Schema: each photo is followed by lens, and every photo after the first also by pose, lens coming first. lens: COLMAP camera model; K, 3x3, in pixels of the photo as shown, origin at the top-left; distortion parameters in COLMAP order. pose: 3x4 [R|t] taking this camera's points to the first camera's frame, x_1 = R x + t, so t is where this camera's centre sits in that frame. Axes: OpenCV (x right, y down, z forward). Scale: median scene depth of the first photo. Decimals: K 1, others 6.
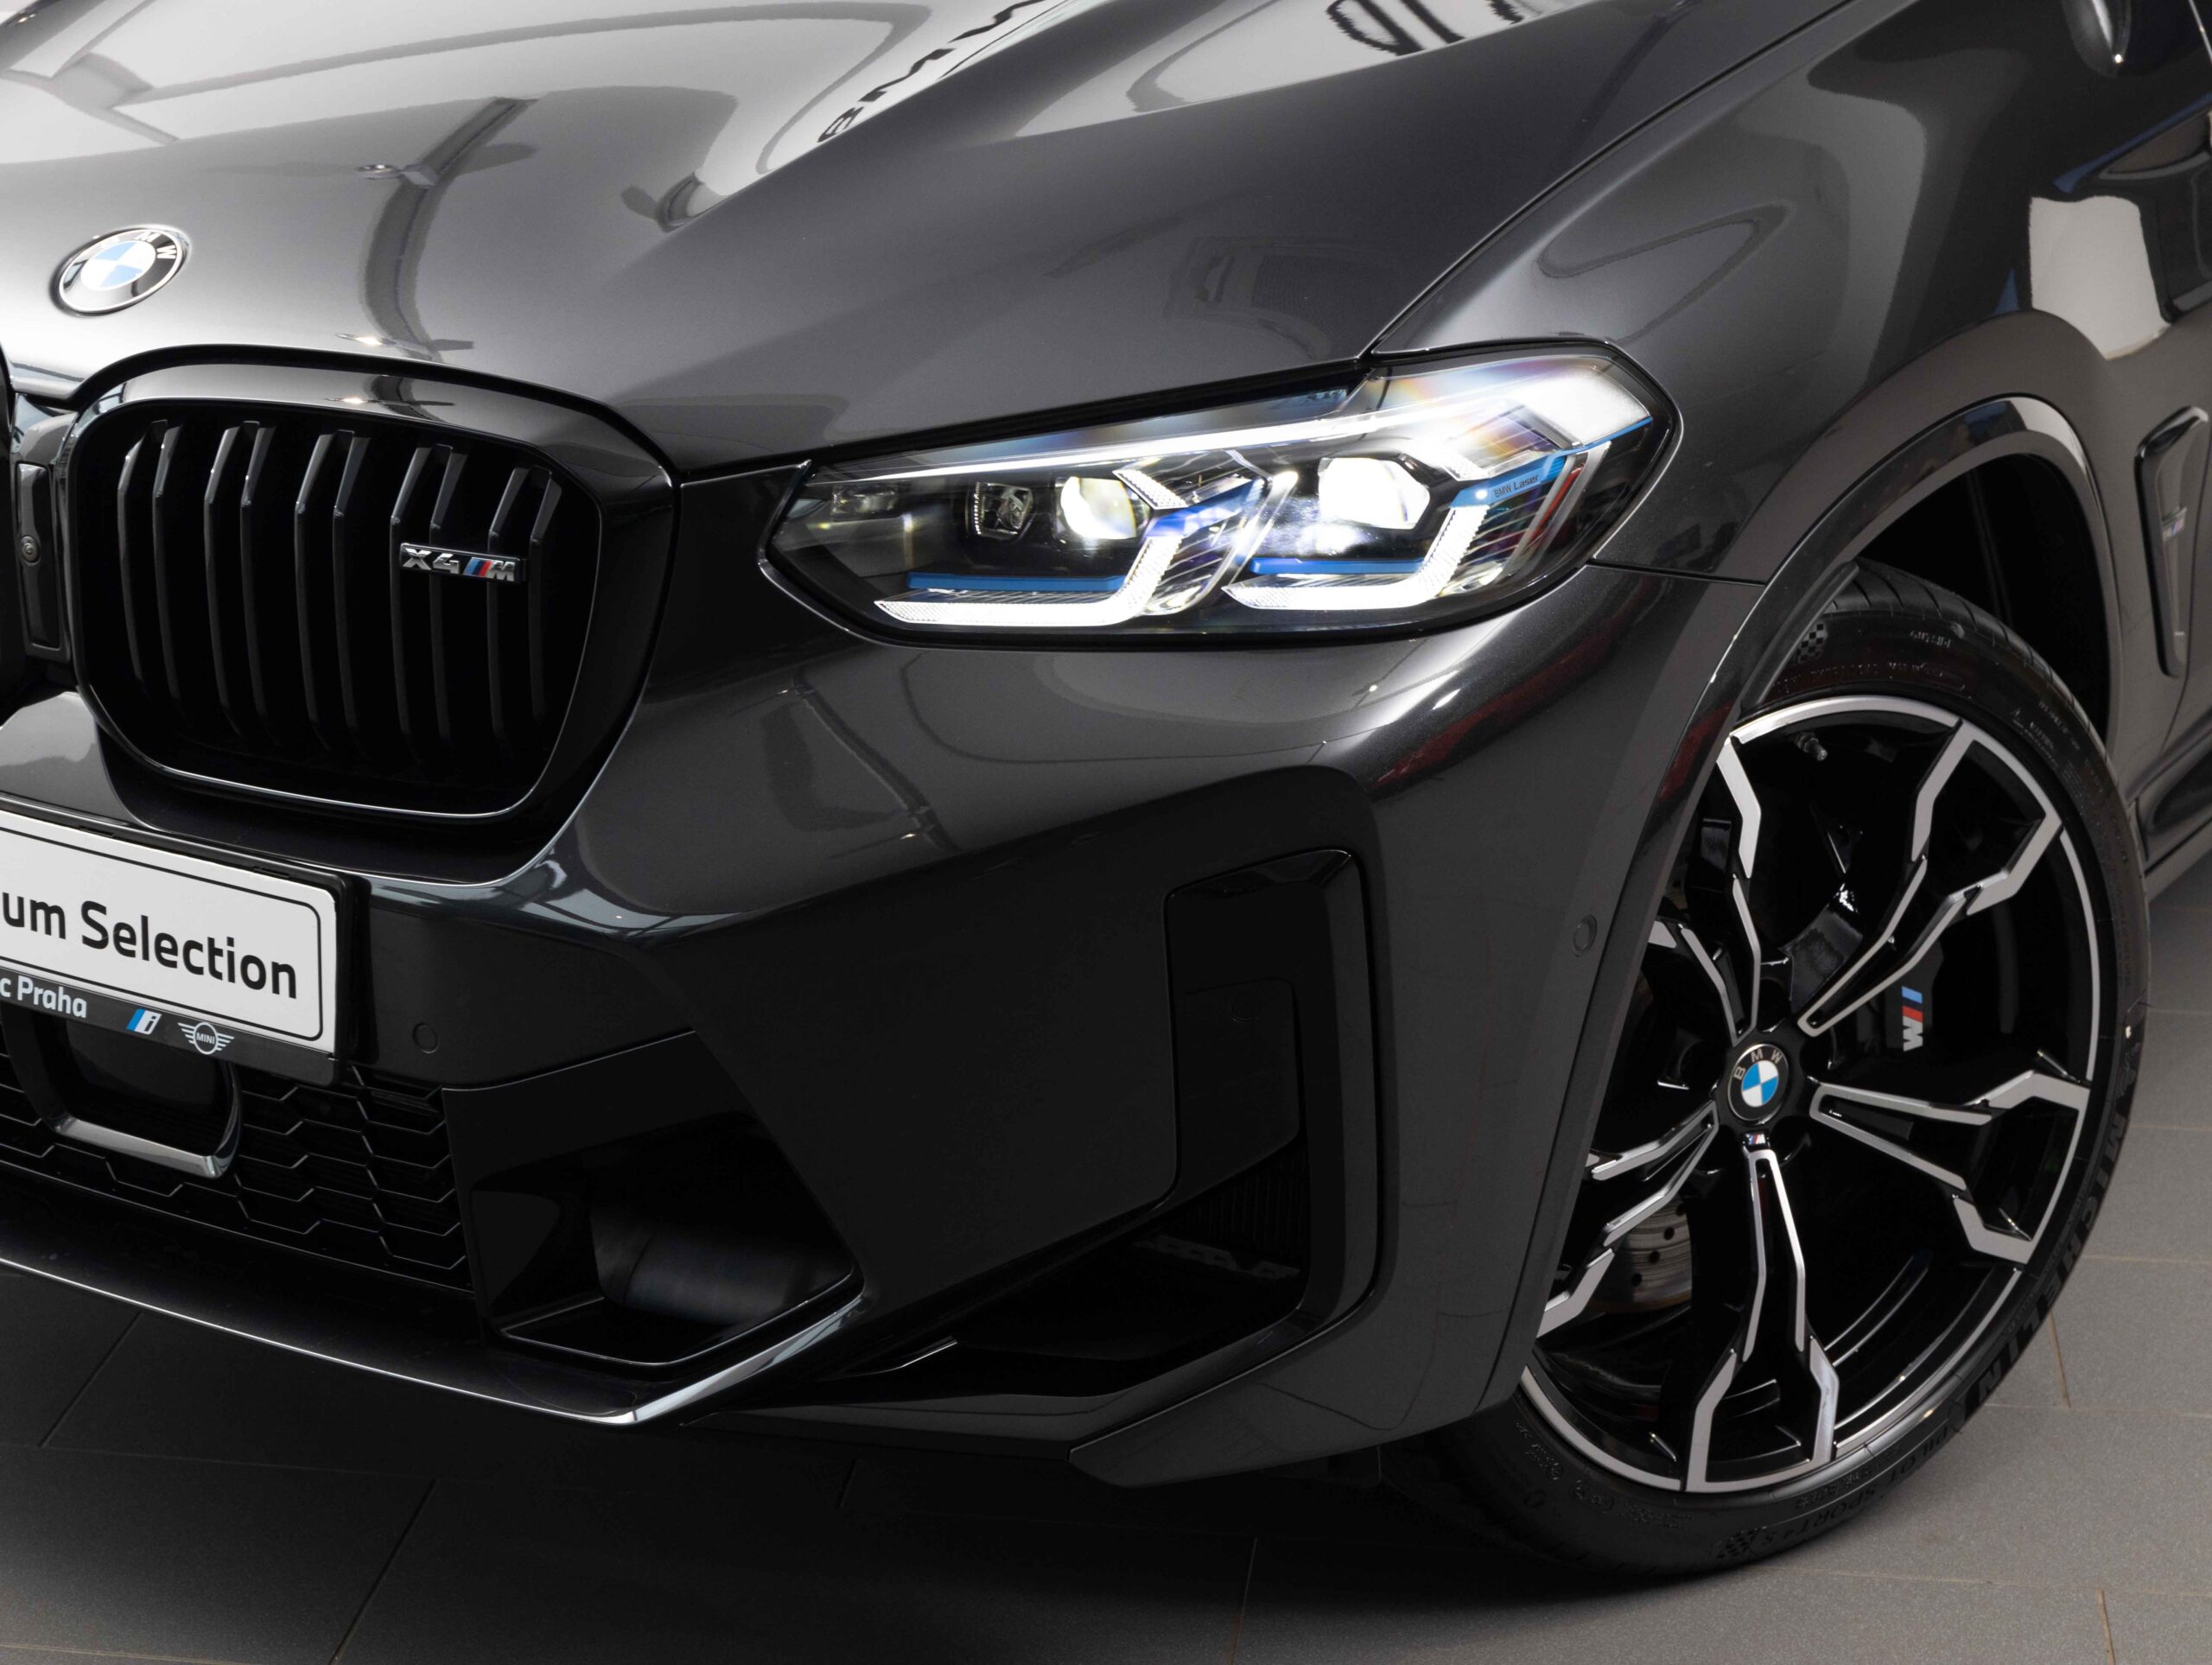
lens RADIAL K [[4294.9, 0, 1107.0], [0, 4294.9, 841.9], [0, 0, 1]] dist [-0.124340, 0.000000]
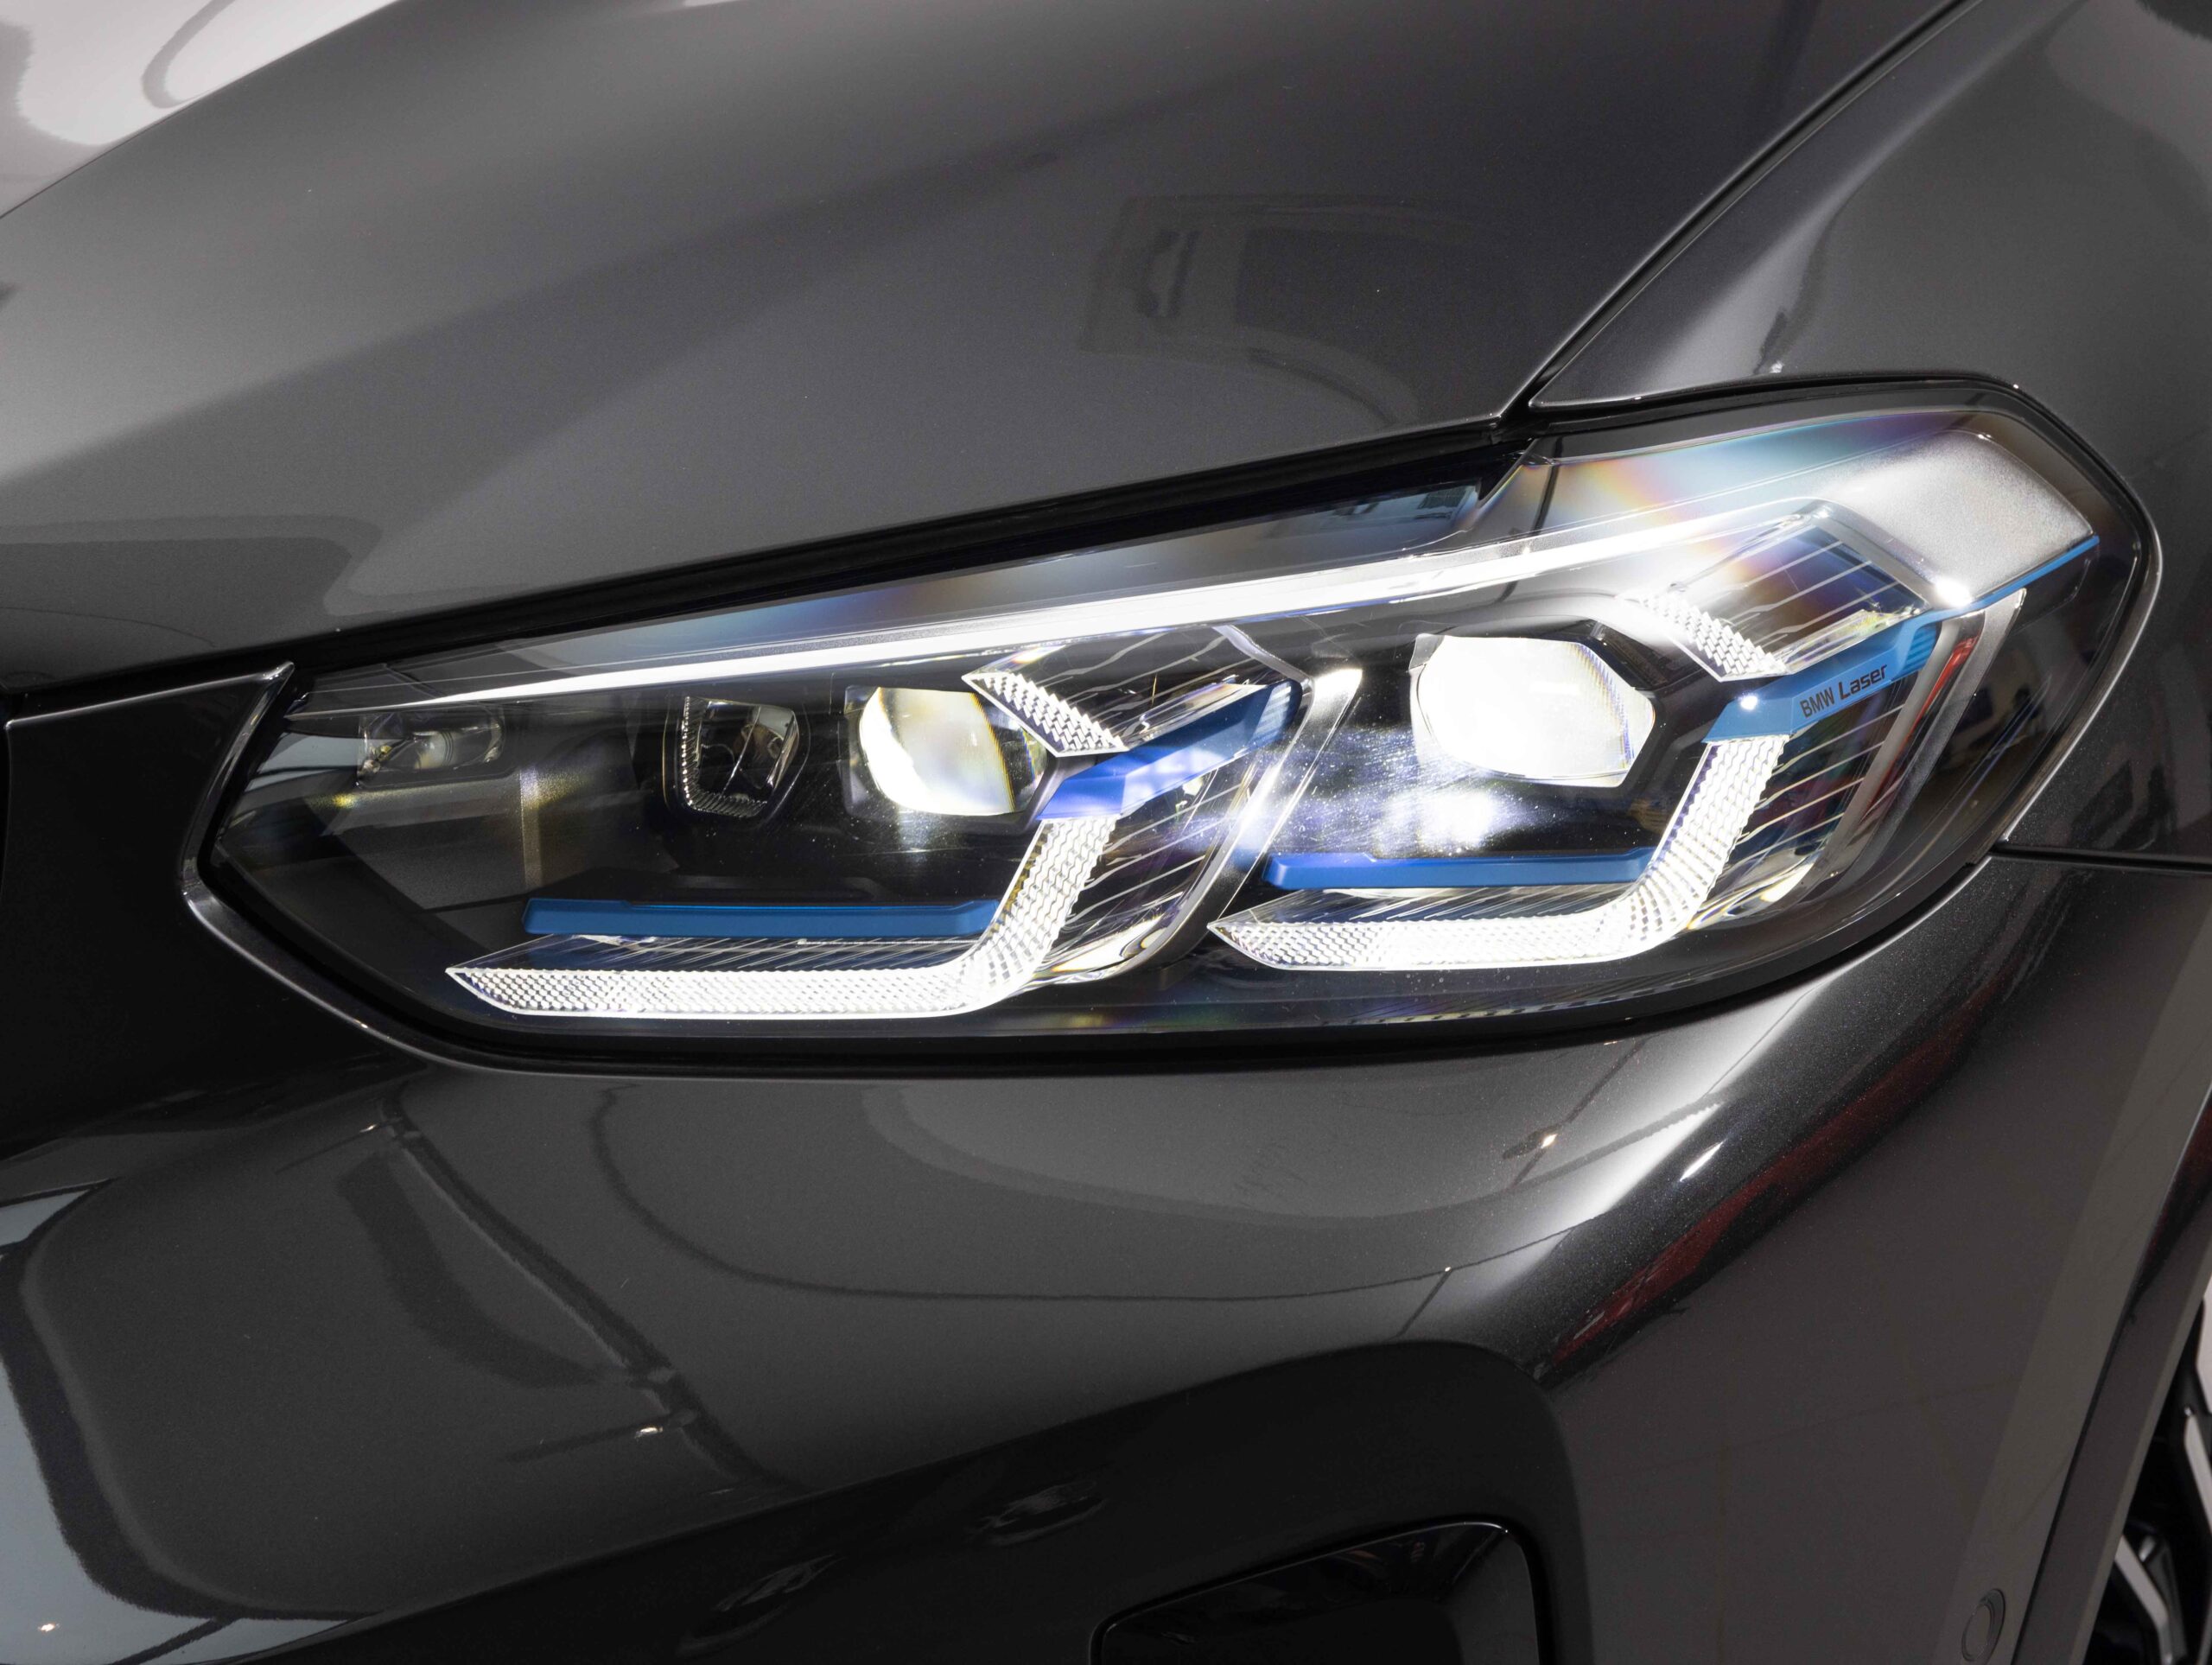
lens RADIAL K [[4294.9, 0, 1106.8], [0, 4294.9, 825.6], [0, 0, 1]] dist [-0.124340, 0.000000]
pose [[0.999804, -0.017382, 0.009479, 0.011929], [0.017720, 0.999165, -0.036821, -0.052954], [-0.008831, 0.036982, 0.999277, 0.541703]]
